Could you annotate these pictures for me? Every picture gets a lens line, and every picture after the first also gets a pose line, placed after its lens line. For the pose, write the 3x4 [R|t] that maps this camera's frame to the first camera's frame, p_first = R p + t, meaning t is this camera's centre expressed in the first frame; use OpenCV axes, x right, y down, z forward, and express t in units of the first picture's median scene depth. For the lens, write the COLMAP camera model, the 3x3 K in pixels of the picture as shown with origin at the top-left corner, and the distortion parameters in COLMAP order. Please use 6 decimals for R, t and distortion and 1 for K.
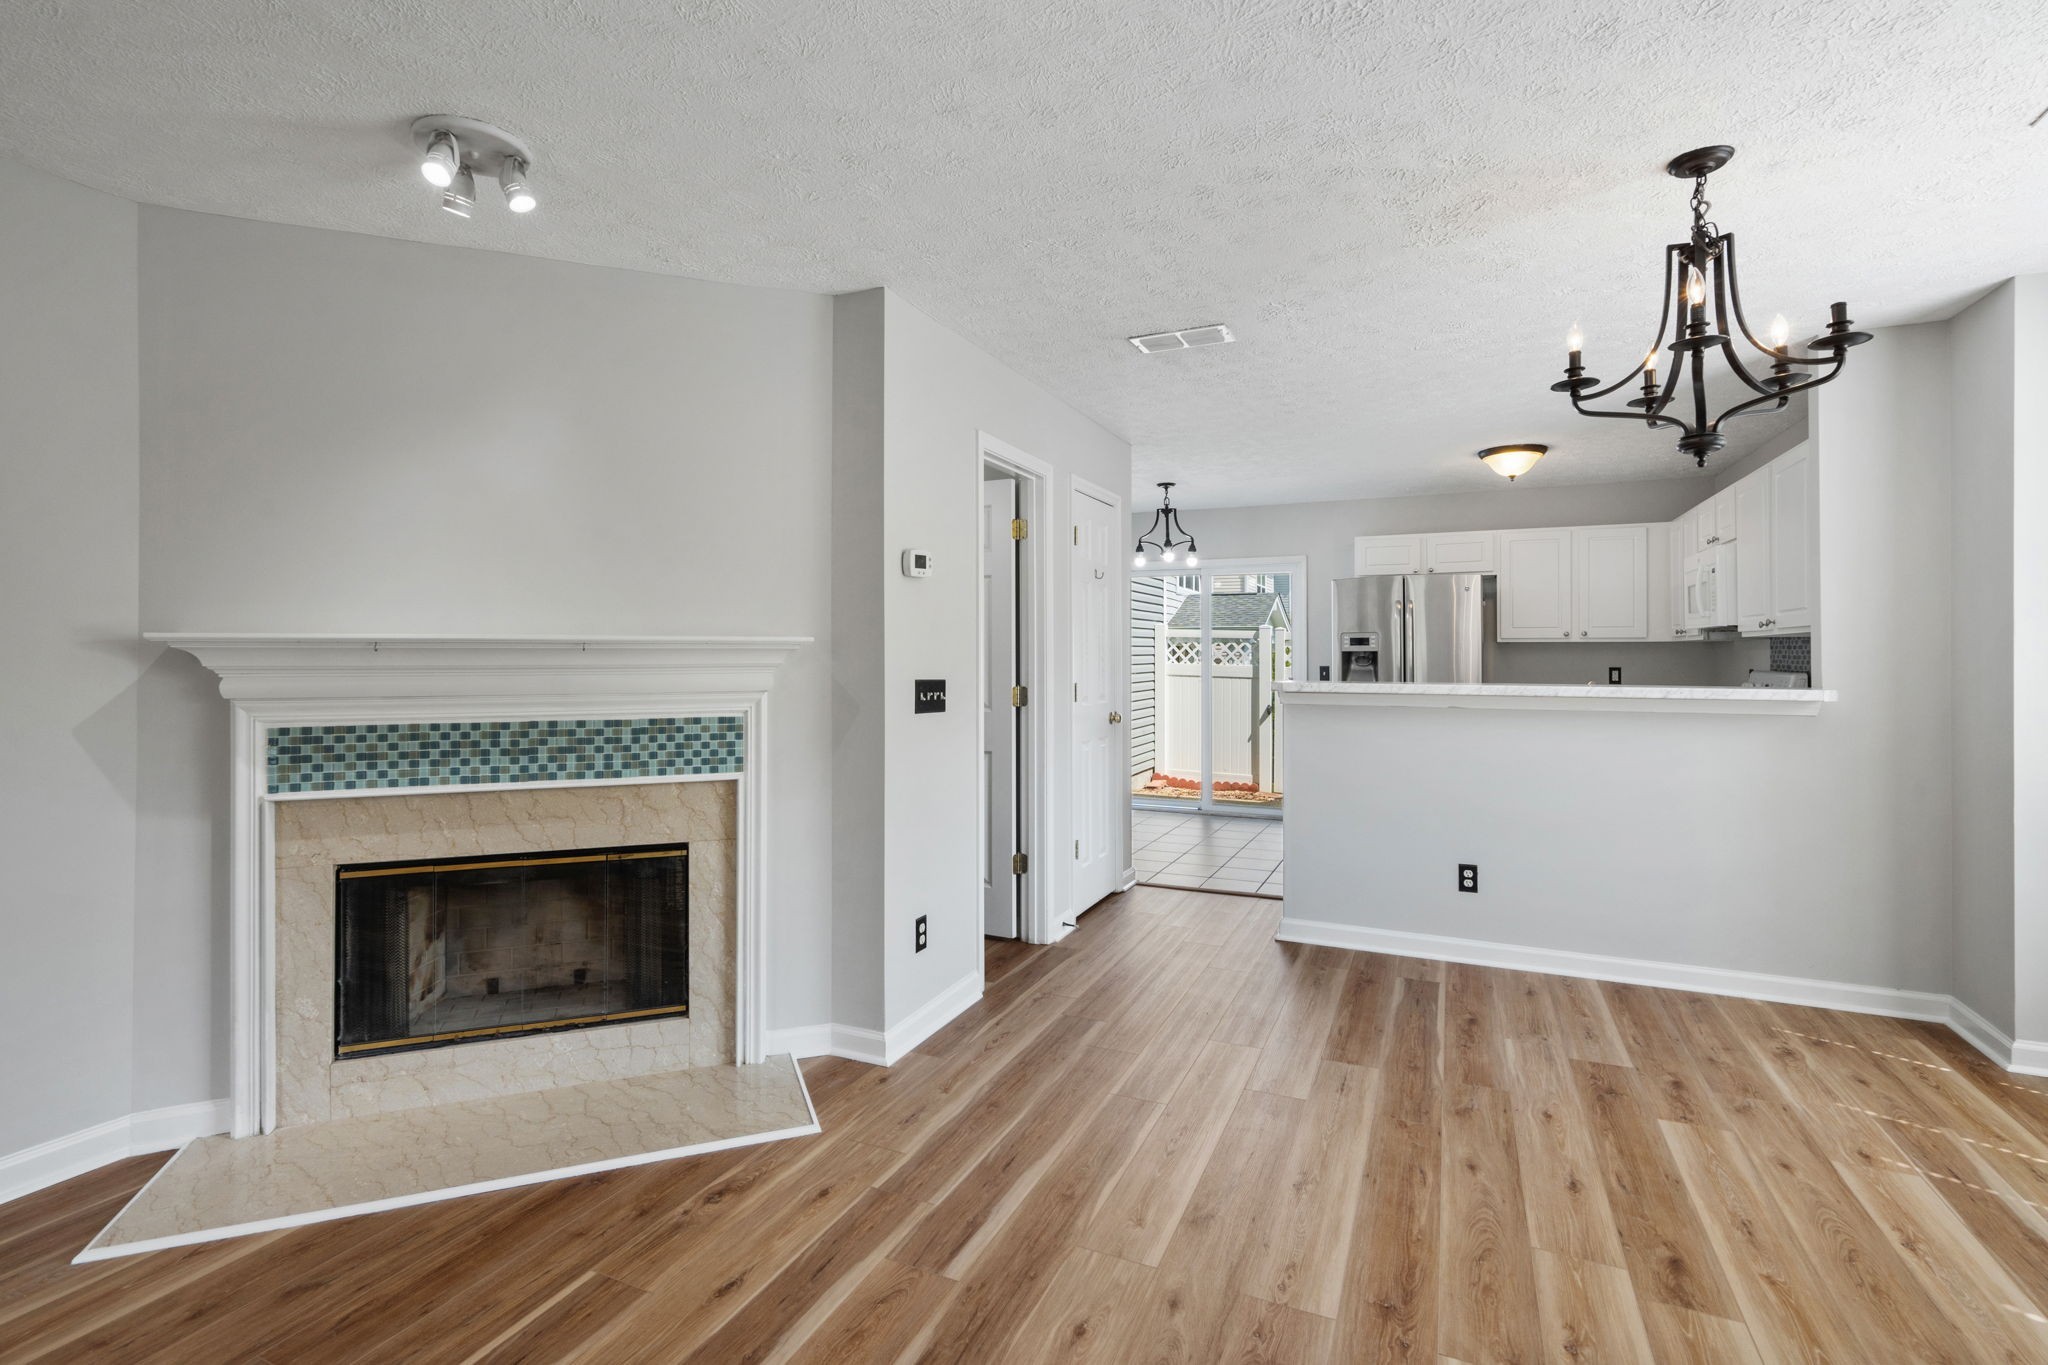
lens RADIAL K [[937.6, 0, 1016.5], [0, 937.6, 648.1], [0, 0, 1]] dist [-0.003227, 0.001328]
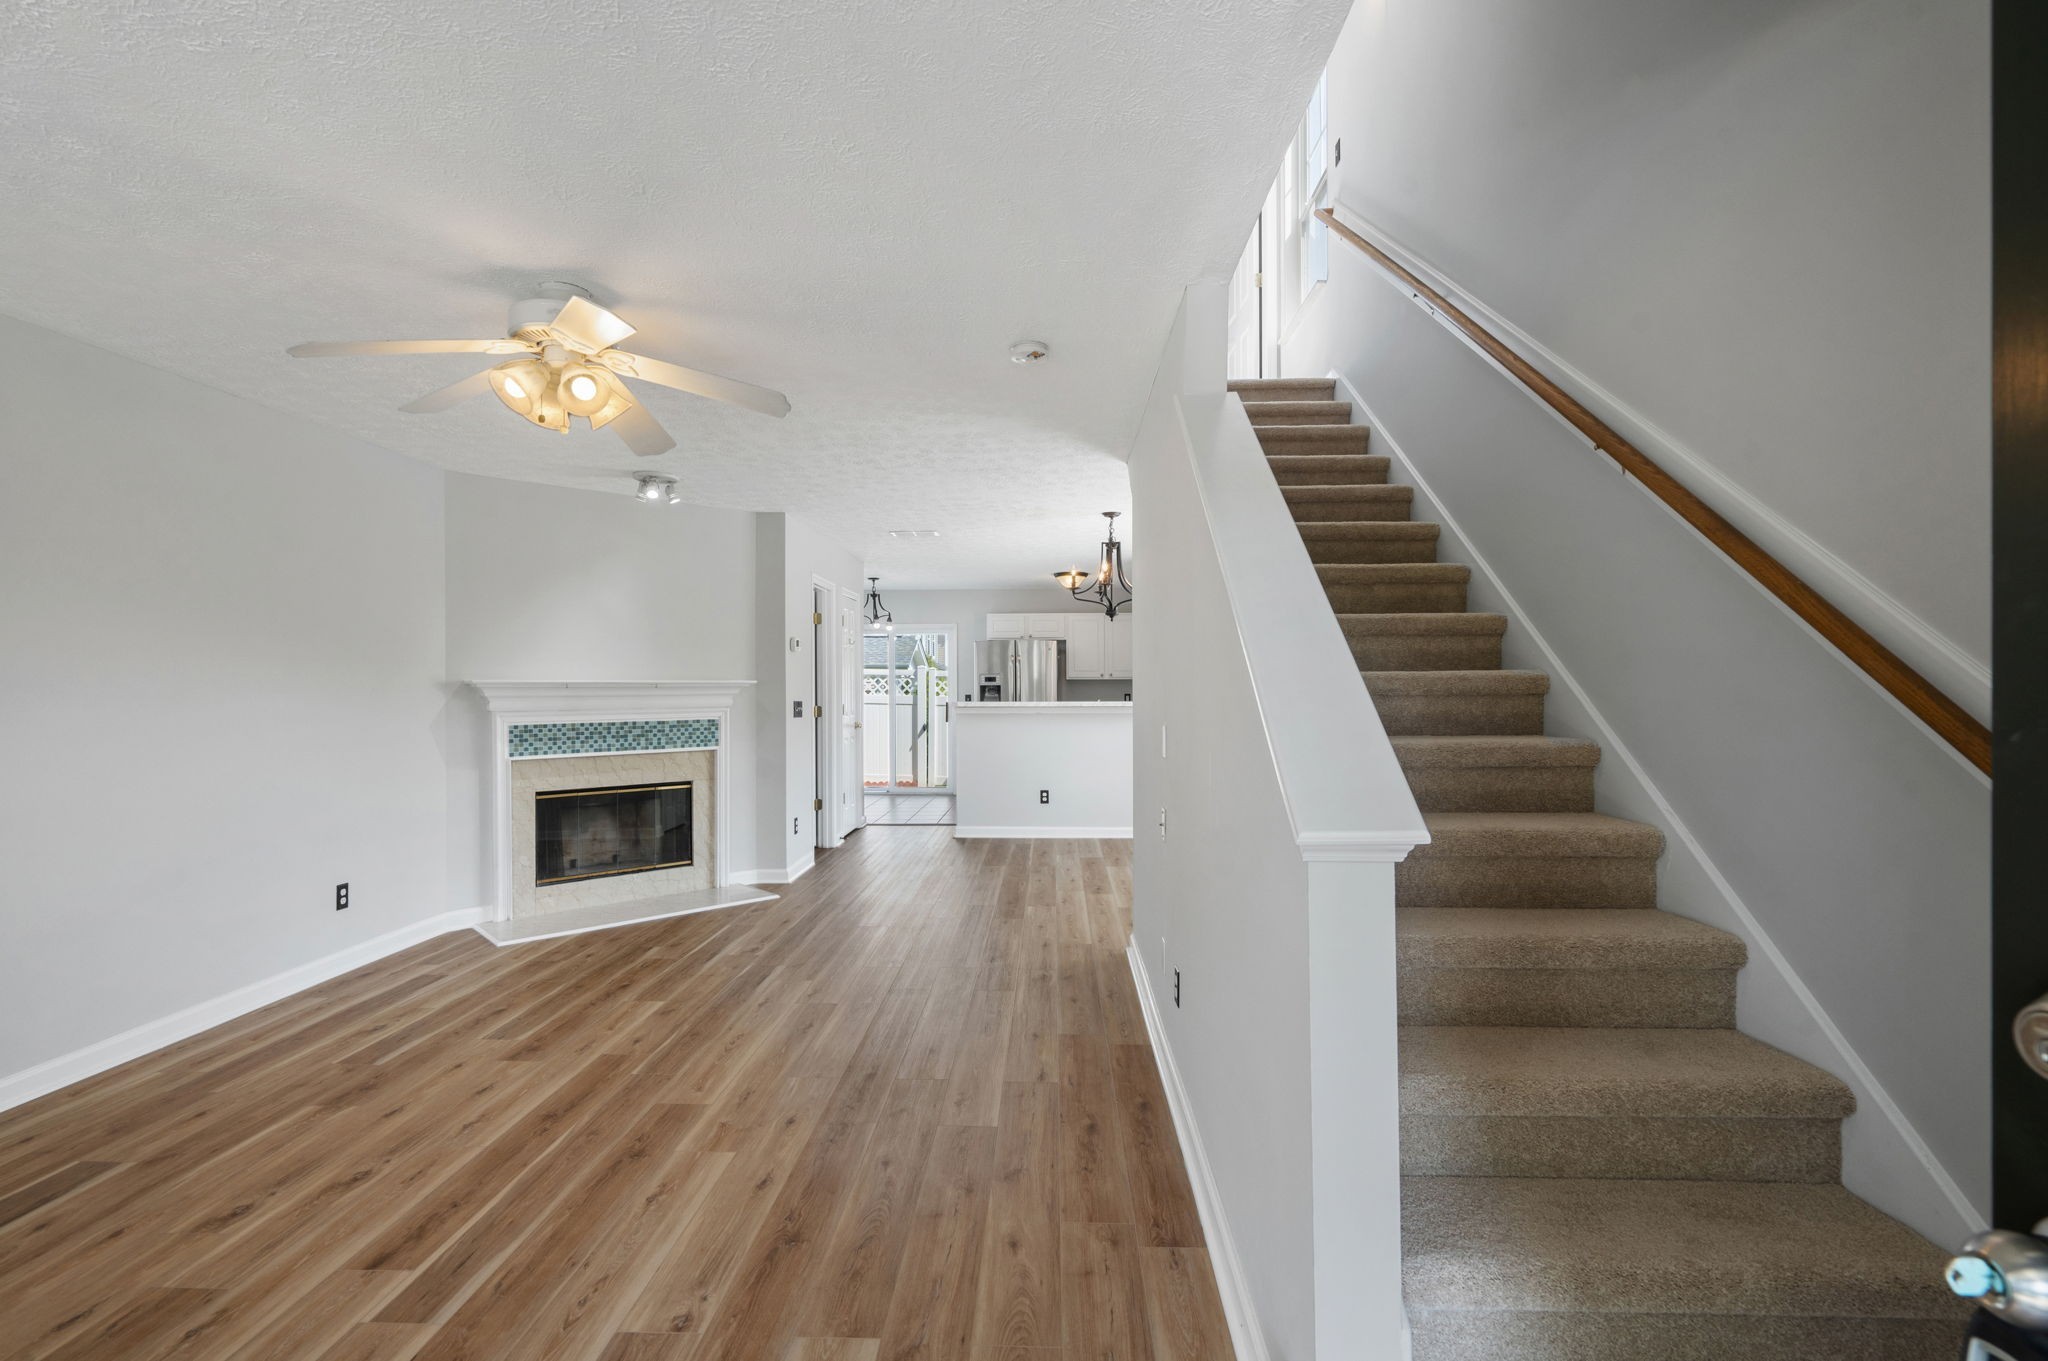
lens RADIAL K [[937.6, 0, 1013.5], [0, 937.6, 682.6], [0, 0, 1]] dist [-0.003227, 0.001328]
pose [[0.924634, -0.002329, 0.380849, -0.481640], [0.001385, 0.999995, 0.002753, -0.011993], [-0.380854, -0.002019, 0.924633, -1.161526]]
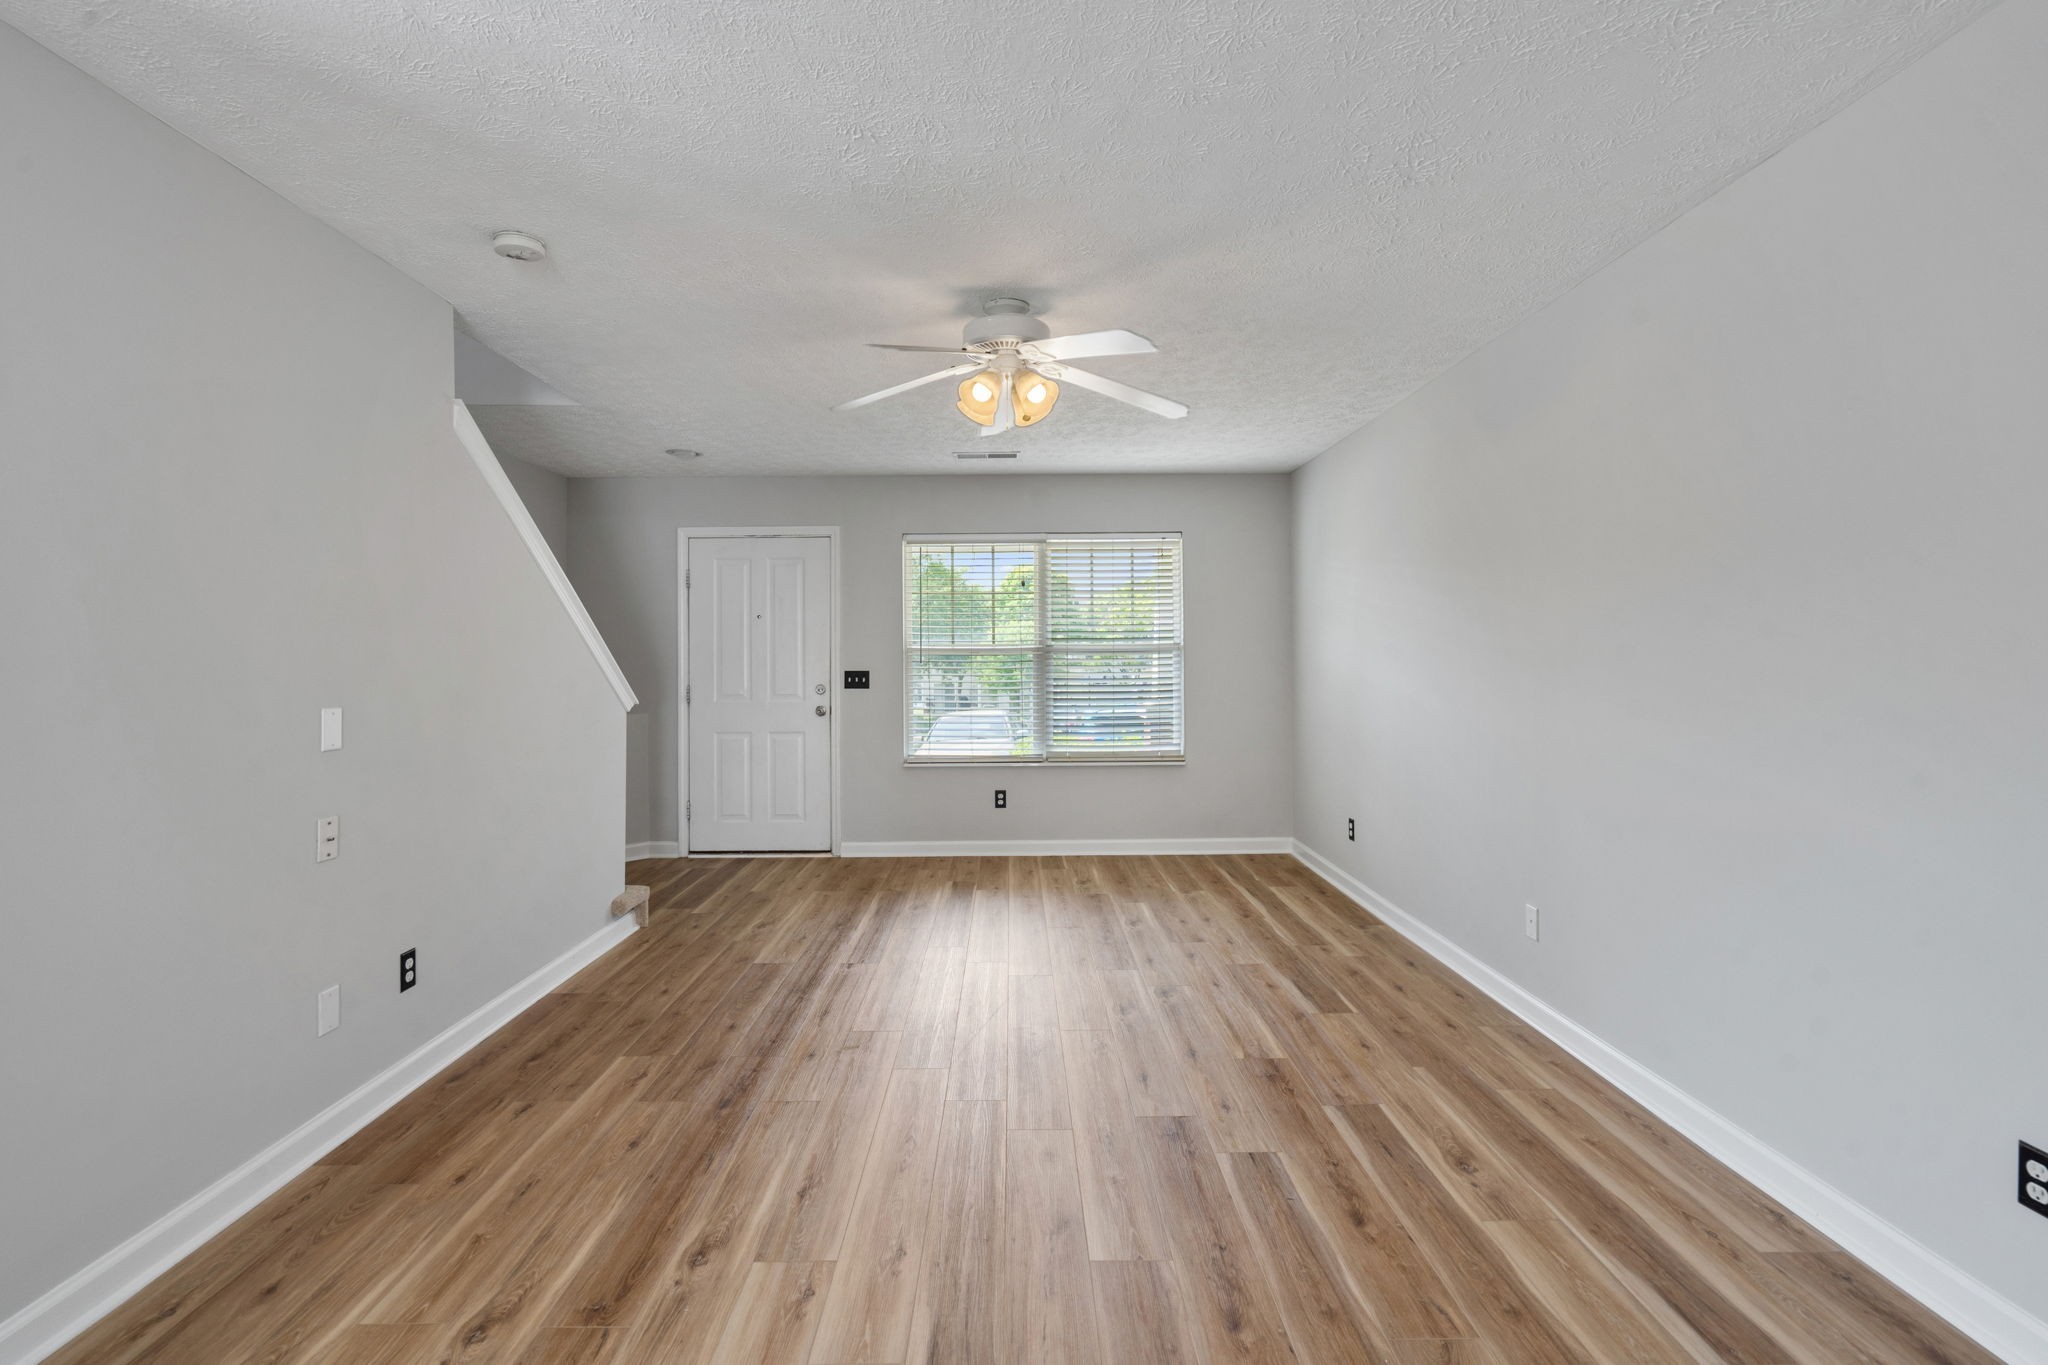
lens RADIAL K [[937.6, 0, 1017.0], [0, 937.6, 673.6], [0, 0, 1]] dist [-0.003227, 0.001328]
pose [[-0.904821, 0.011960, -0.425624, -0.094475], [0.008589, 0.999915, 0.009837, 0.006952], [0.425705, 0.005245, -0.904847, 0.863364]]
